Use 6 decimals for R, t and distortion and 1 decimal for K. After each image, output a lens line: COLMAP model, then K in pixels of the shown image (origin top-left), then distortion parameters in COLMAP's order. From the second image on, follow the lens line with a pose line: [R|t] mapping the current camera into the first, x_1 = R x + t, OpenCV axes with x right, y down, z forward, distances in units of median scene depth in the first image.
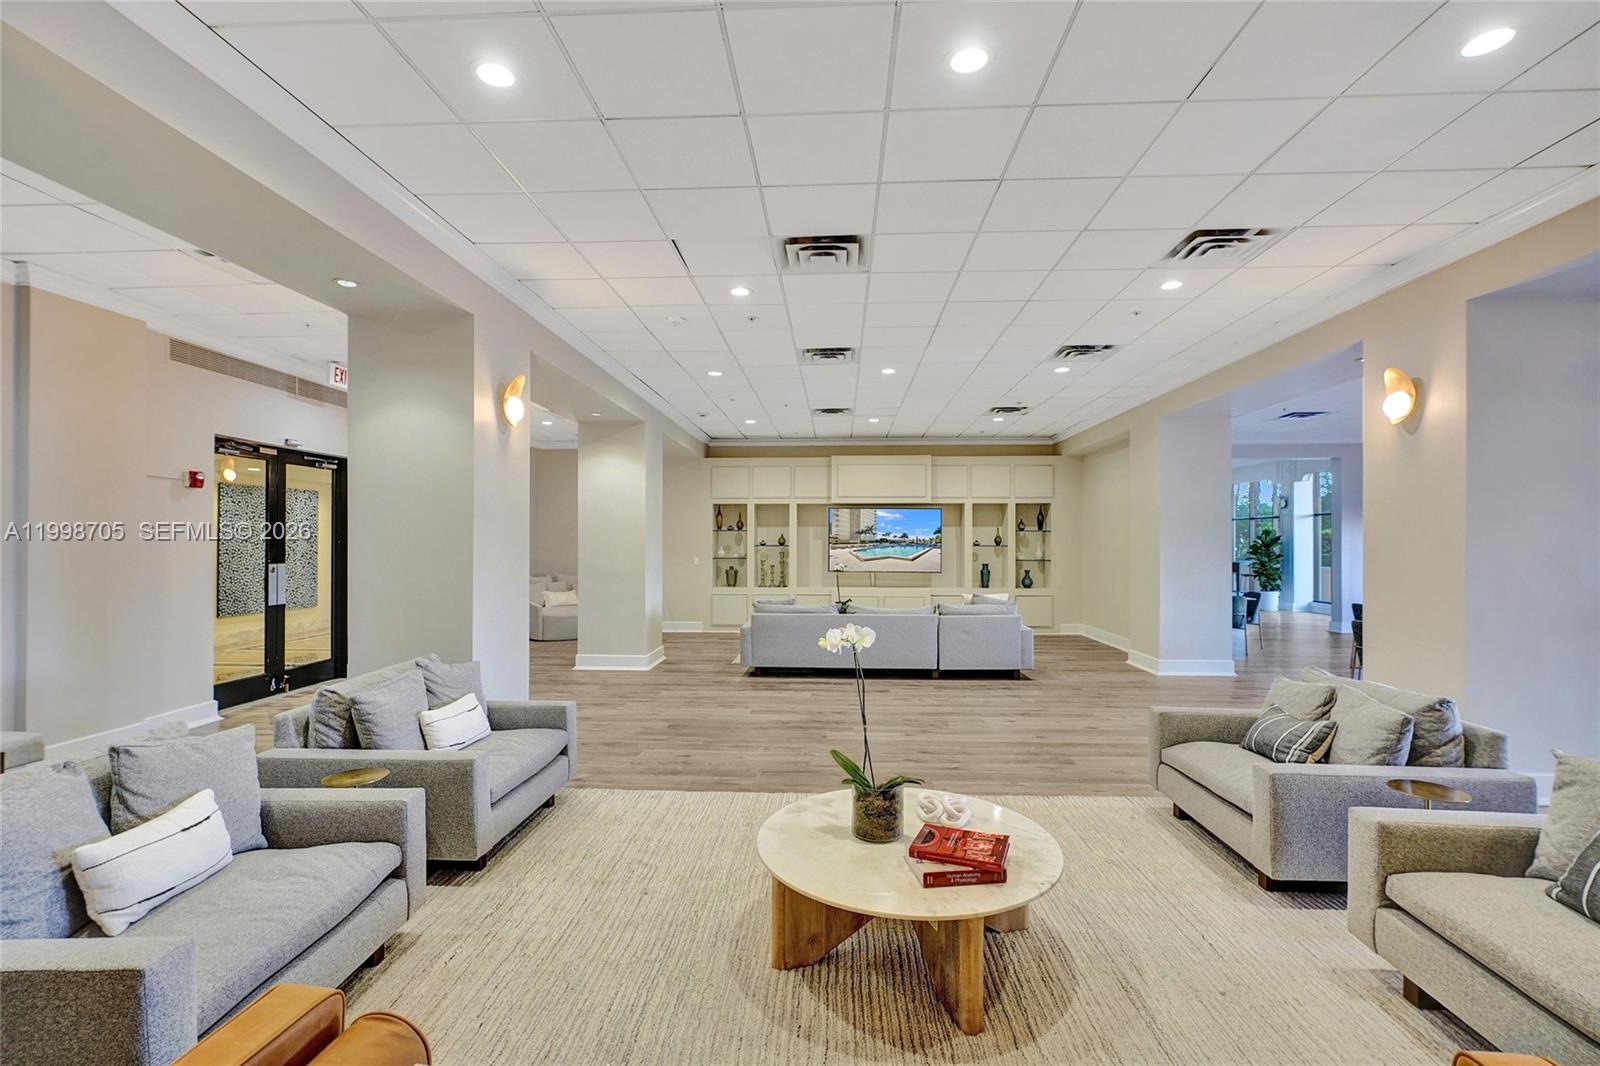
lens RADIAL K [[719.1, 0, 802.0], [0, 719.1, 541.6], [0, 0, 1]] dist [-0.002226, -0.000200]
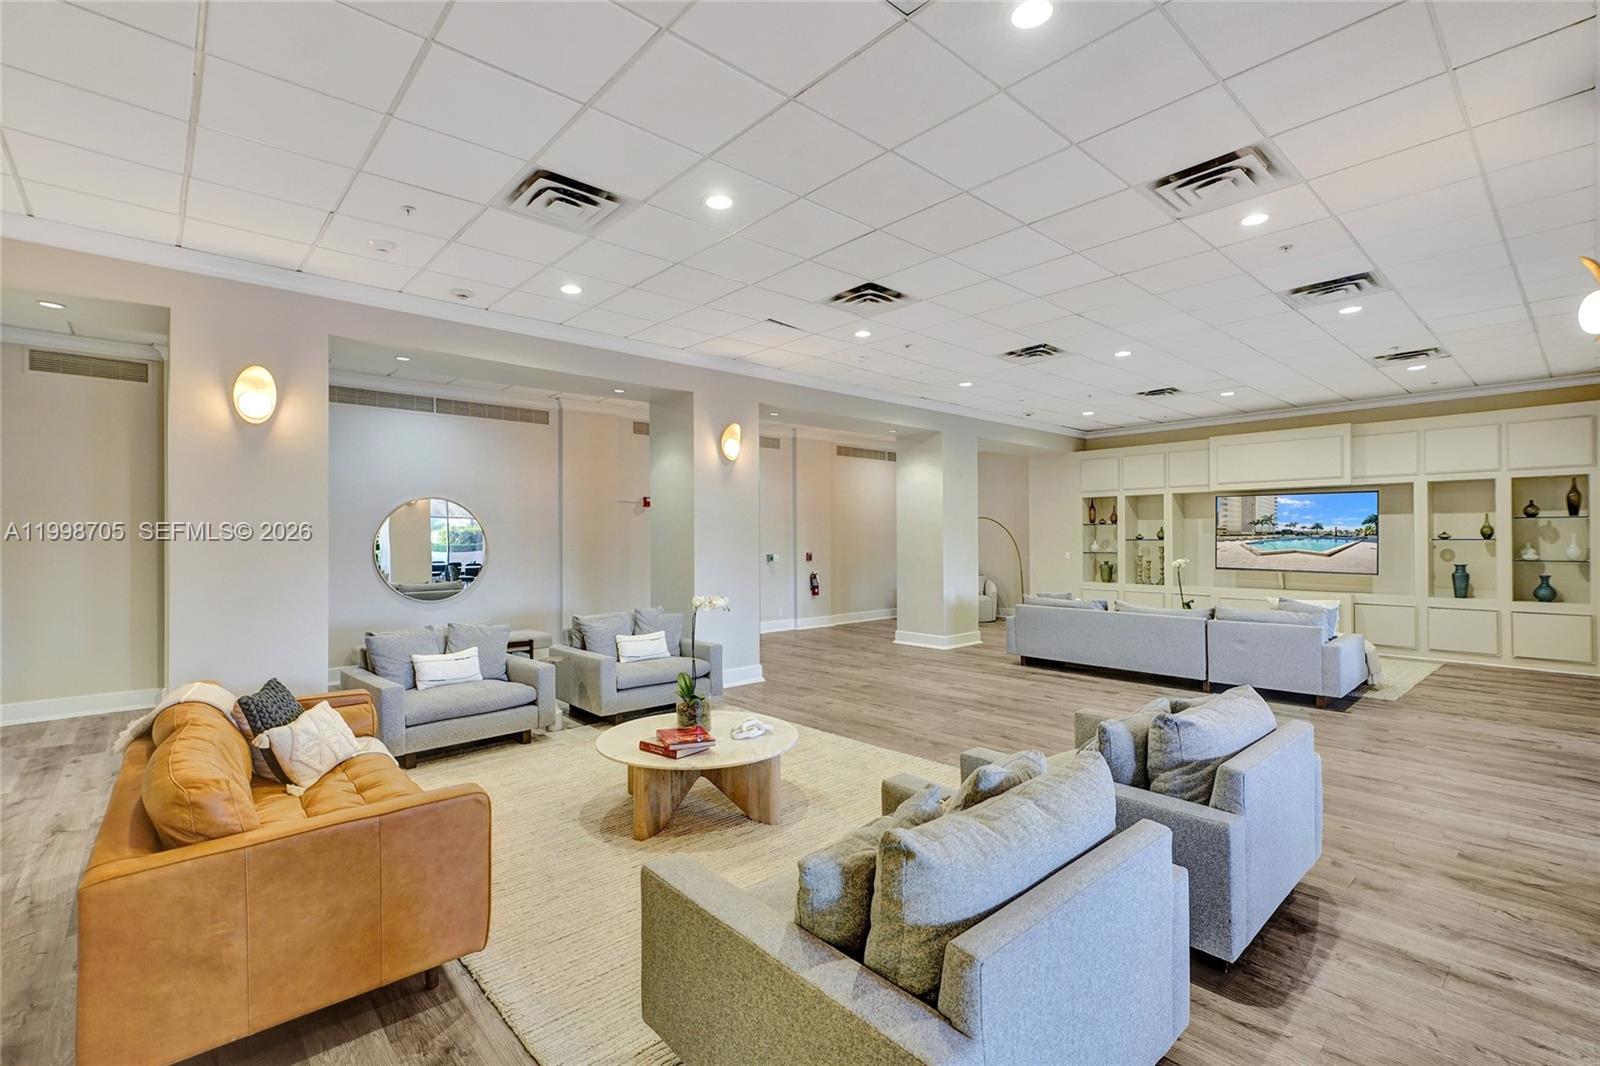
lens RADIAL K [[727.4, 0, 800.0], [0, 727.4, 533.0], [0, 0, 1]] dist [-0.021495, -0.000164]
pose [[0.707734, -0.011248, -0.706389, 0.301850], [0.007509, 0.999937, -0.008399, 0.001707], [0.706439, 0.000640, 0.707774, 0.018111]]
